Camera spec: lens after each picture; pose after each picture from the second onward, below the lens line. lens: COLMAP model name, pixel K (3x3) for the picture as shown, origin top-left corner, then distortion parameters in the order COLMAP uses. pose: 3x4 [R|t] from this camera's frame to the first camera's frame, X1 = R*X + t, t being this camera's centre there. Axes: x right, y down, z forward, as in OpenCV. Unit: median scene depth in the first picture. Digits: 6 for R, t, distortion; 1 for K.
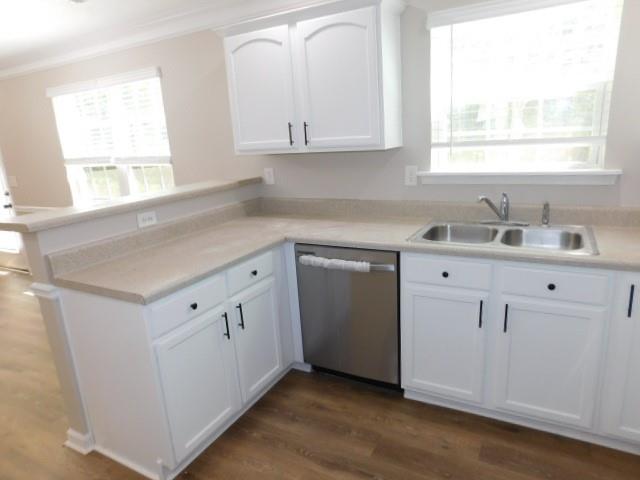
lens RADIAL K [[427.7, 0, 323.2], [0, 427.7, 237.4], [0, 0, 1]] dist [-0.055266, 0.052312]
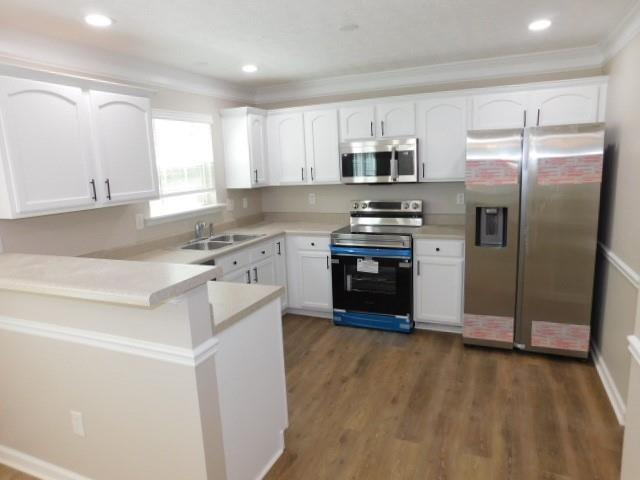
lens RADIAL K [[427.7, 0, 323.0], [0, 427.7, 235.6], [0, 0, 1]] dist [-0.055266, 0.052312]
pose [[-0.084668, -0.105135, 0.990847, -1.229307], [0.288702, 0.949173, 0.125383, -0.113192], [-0.953668, 0.296676, -0.050012, 0.590801]]
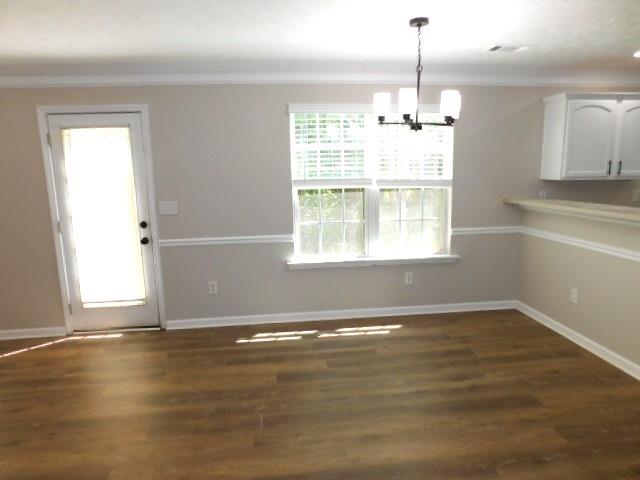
lens RADIAL K [[427.7, 0, 318.9], [0, 427.7, 233.7], [0, 0, 1]] dist [-0.055266, 0.052312]
pose [[0.810340, -0.043762, 0.584323, -1.990066], [0.101069, 0.992700, -0.065816, -0.006676], [-0.577178, 0.112390, 0.808848, 0.415181]]
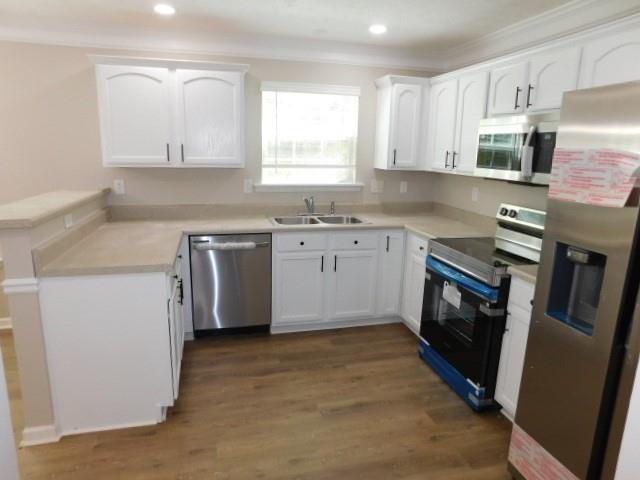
lens RADIAL K [[427.7, 0, 317.0], [0, 427.7, 236.8], [0, 0, 1]] dist [-0.055266, 0.052312]
pose [[0.727204, -0.064855, 0.683350, -0.678016], [0.101471, 0.994746, -0.013573, 0.074865], [-0.678880, 0.079210, 0.729965, -0.219037]]
